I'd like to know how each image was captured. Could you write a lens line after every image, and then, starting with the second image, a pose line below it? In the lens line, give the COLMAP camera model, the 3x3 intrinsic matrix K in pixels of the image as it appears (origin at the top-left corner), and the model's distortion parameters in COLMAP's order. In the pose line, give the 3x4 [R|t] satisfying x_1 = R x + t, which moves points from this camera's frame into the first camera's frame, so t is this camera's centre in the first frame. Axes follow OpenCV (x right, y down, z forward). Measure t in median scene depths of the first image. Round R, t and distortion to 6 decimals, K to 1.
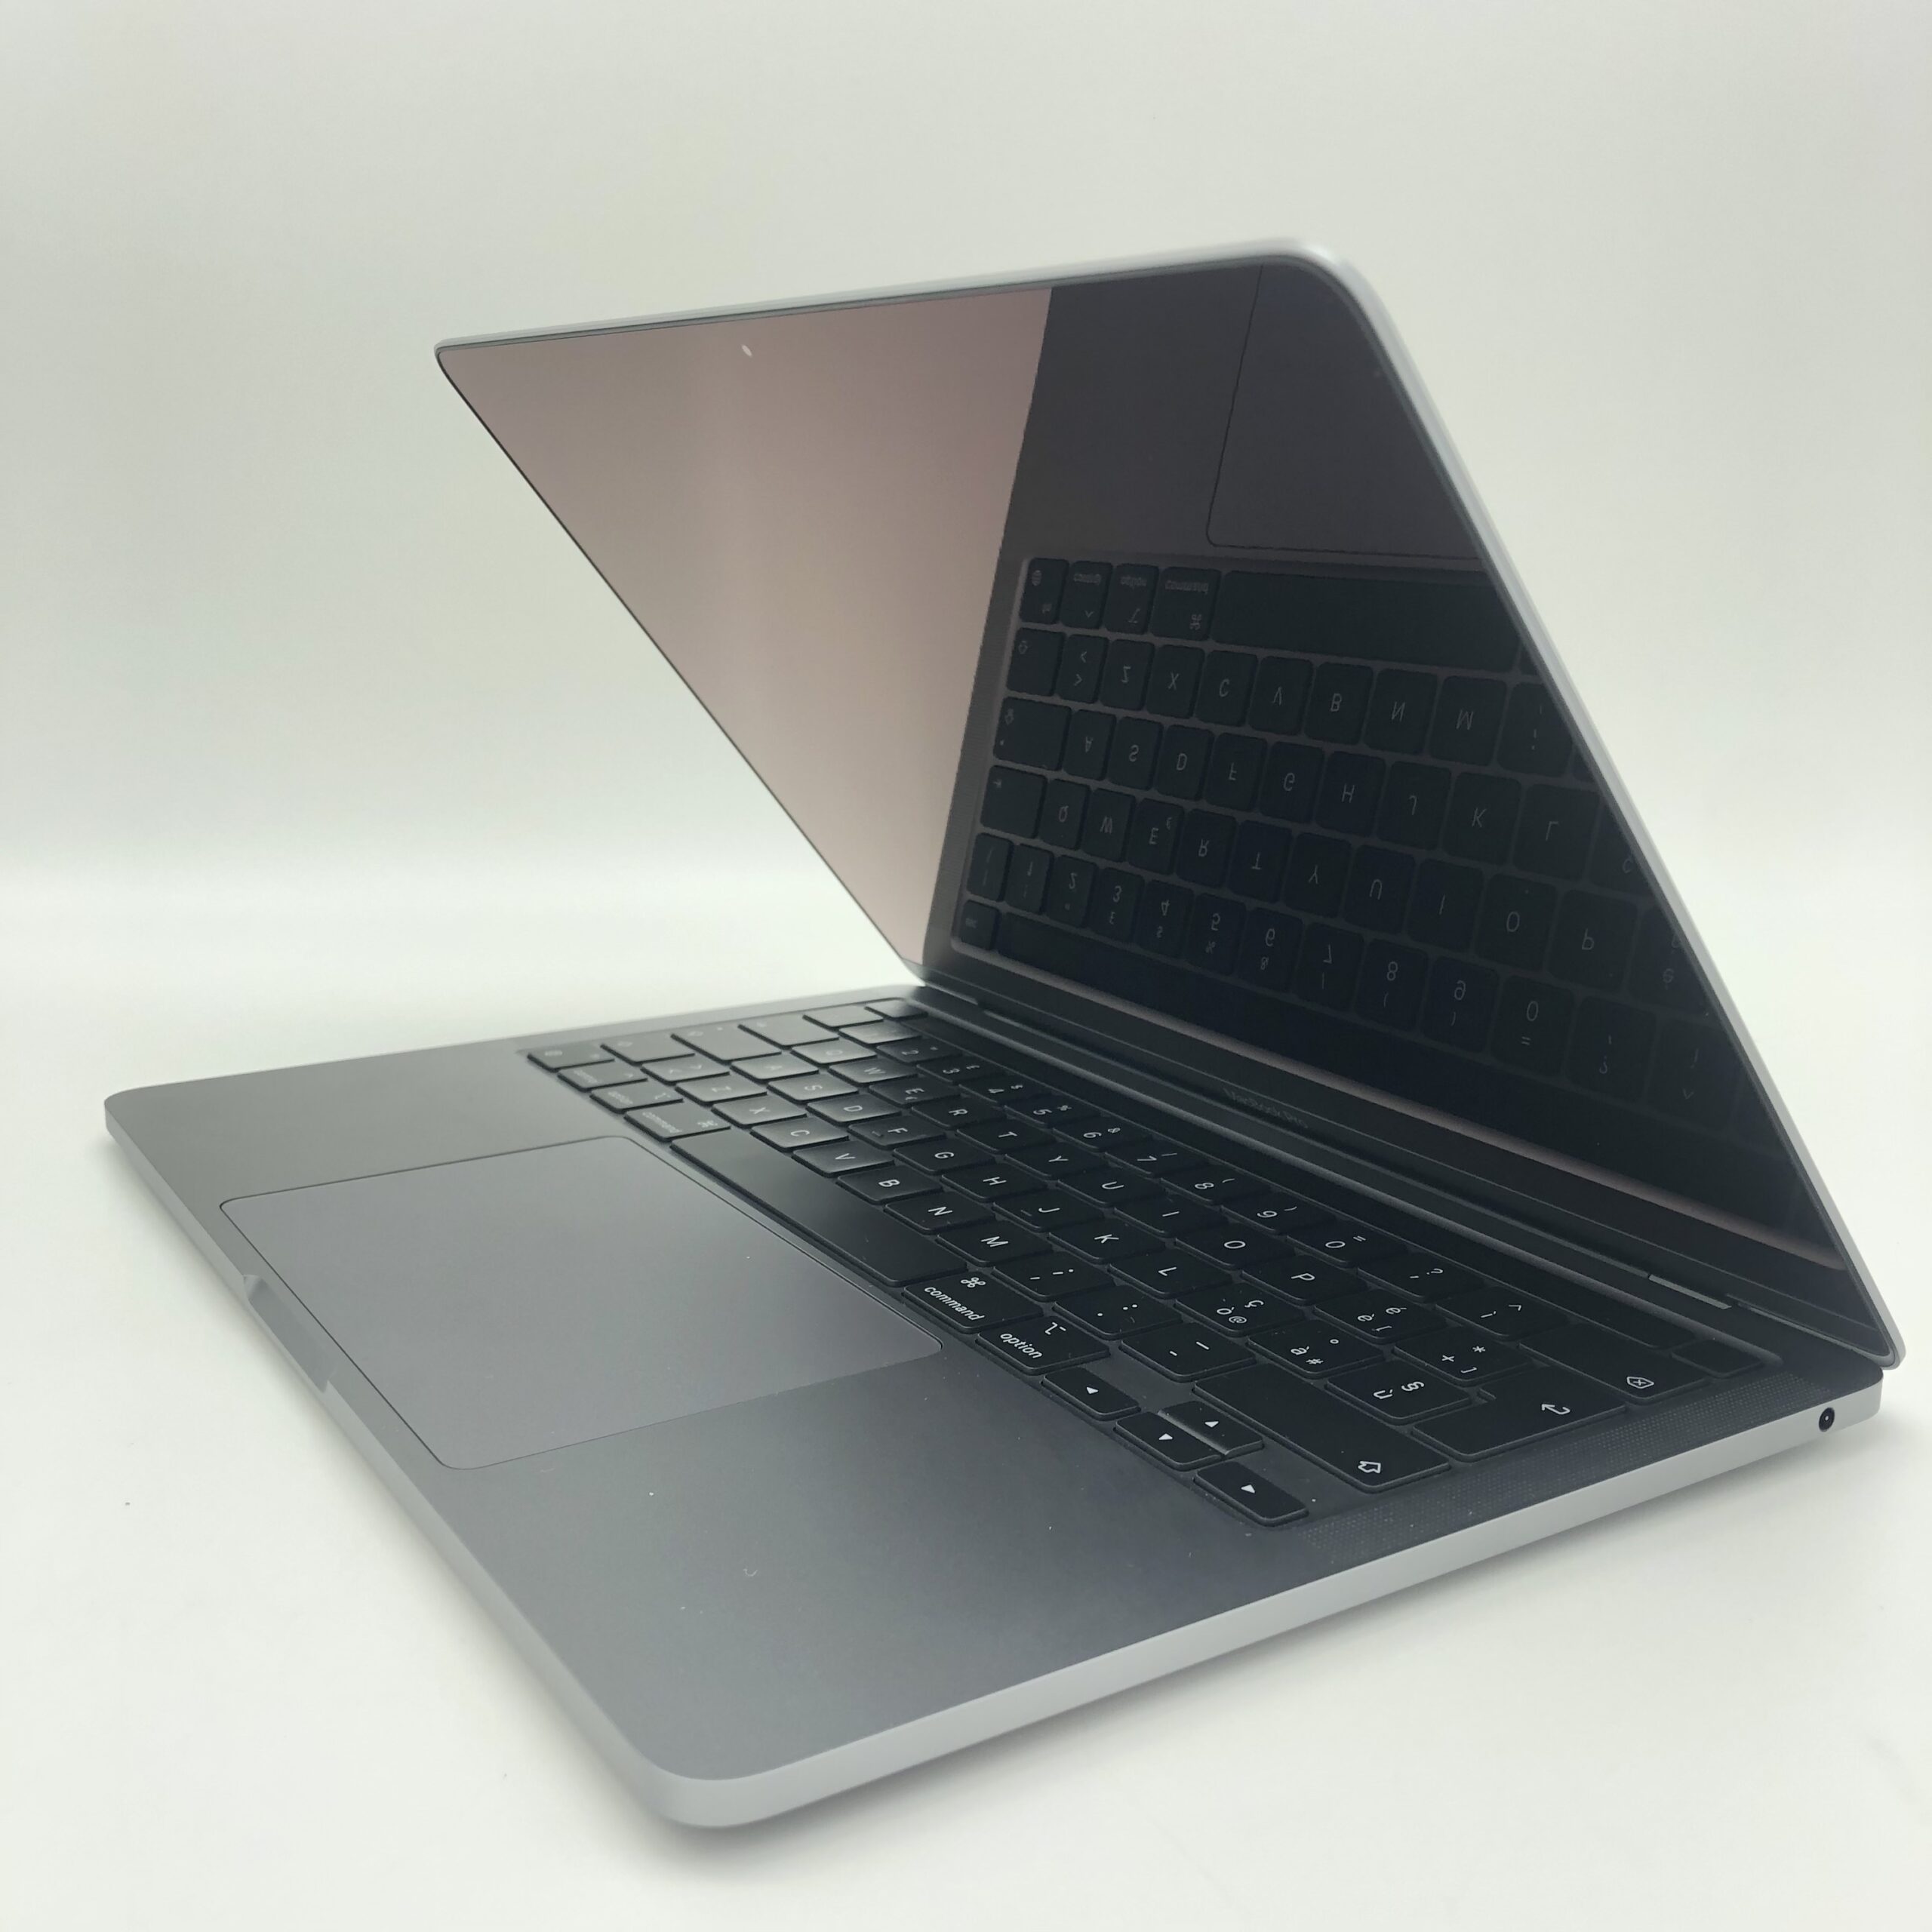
lens RADIAL K [[2109.8, 0, 966.0], [0, 2109.8, 966.0], [0, 0, 1]] dist [0.234546, -0.936336]
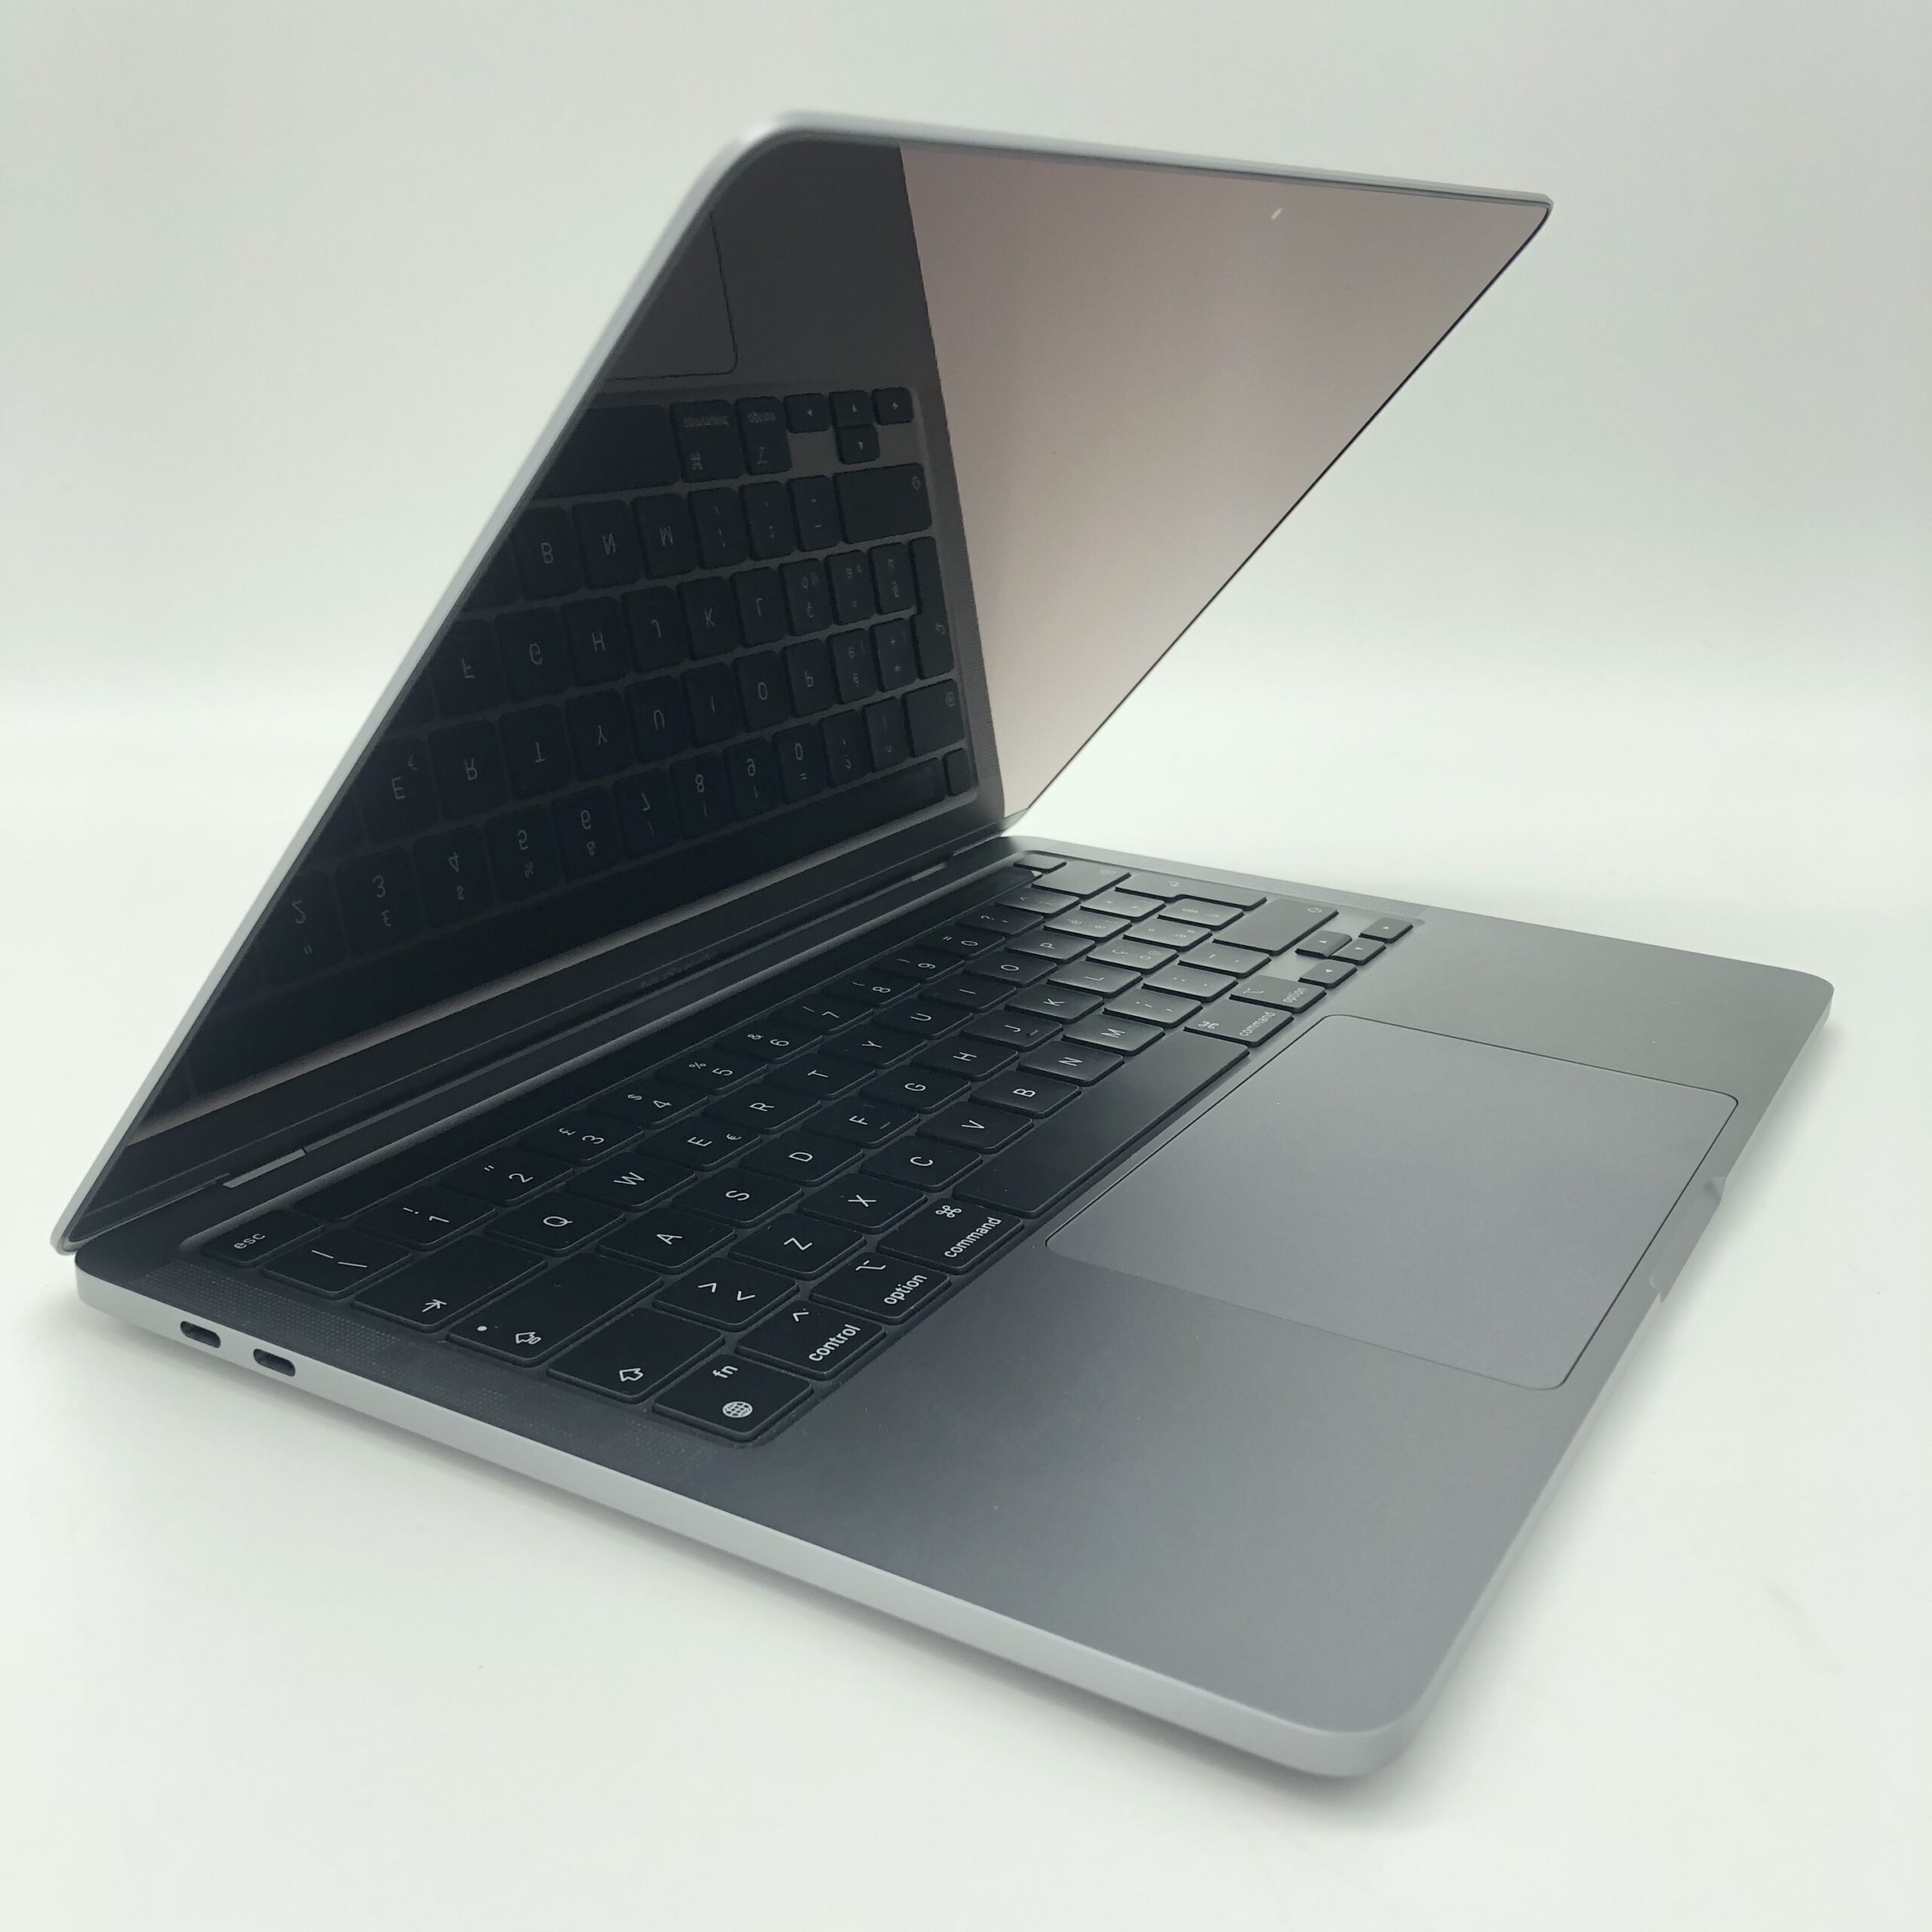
lens RADIAL K [[2109.8, 0, 966.0], [0, 2109.8, 966.0], [0, 0, 1]] dist [0.234546, -0.936336]
pose [[-0.466929, -0.302091, 0.831095, -0.736250], [0.166666, 0.892932, 0.418205, -0.323663], [-0.868447, 0.333787, -0.366587, 1.255915]]
